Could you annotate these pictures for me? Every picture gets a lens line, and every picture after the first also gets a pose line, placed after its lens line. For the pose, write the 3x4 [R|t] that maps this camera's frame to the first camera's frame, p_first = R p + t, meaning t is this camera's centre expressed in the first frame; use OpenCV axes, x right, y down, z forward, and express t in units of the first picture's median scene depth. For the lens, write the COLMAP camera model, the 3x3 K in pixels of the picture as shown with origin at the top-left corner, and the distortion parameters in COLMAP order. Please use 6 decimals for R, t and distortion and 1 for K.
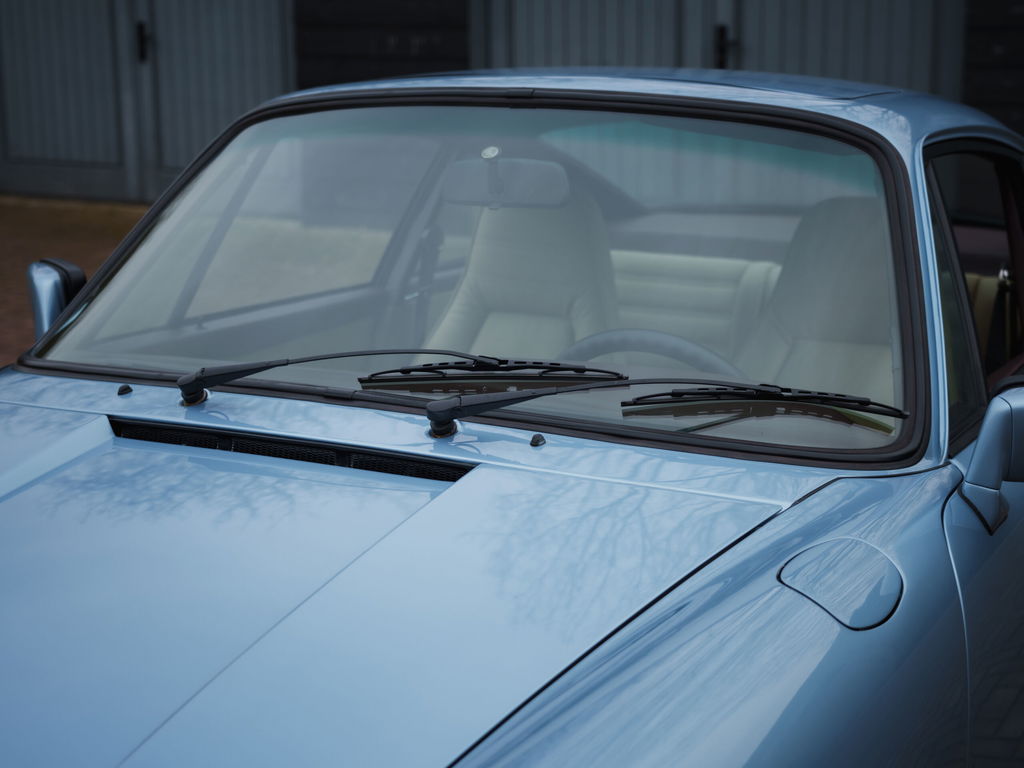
lens RADIAL K [[1771.8, 0, 508.1], [0, 1771.8, 383.9], [0, 0, 1]] dist [0.088003, 0.000000]
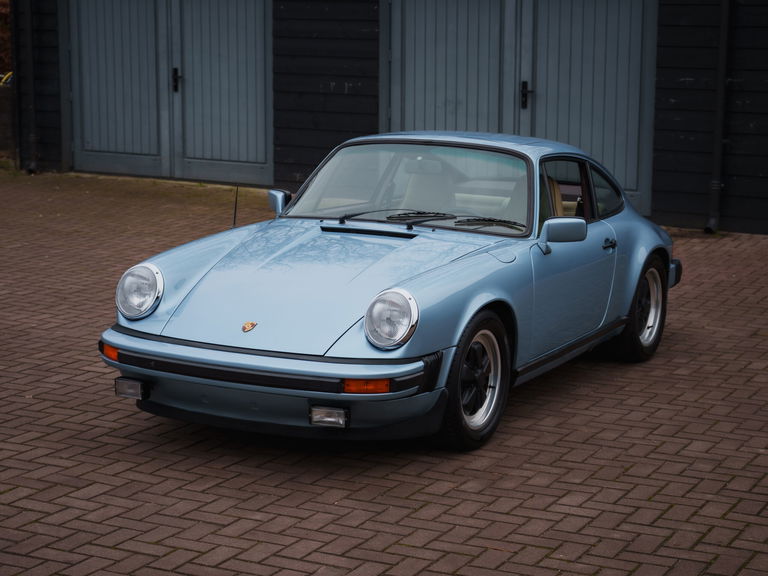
lens RADIAL K [[1874.3, 0, 376.1], [0, 1874.3, 252.9], [0, 0, 1]] dist [0.103197, 0.000000]
pose [[0.999855, 0.015767, 0.006486, -0.130967], [-0.015280, 0.997476, -0.069347, 0.354998], [-0.007563, 0.069238, 0.997572, -3.026609]]
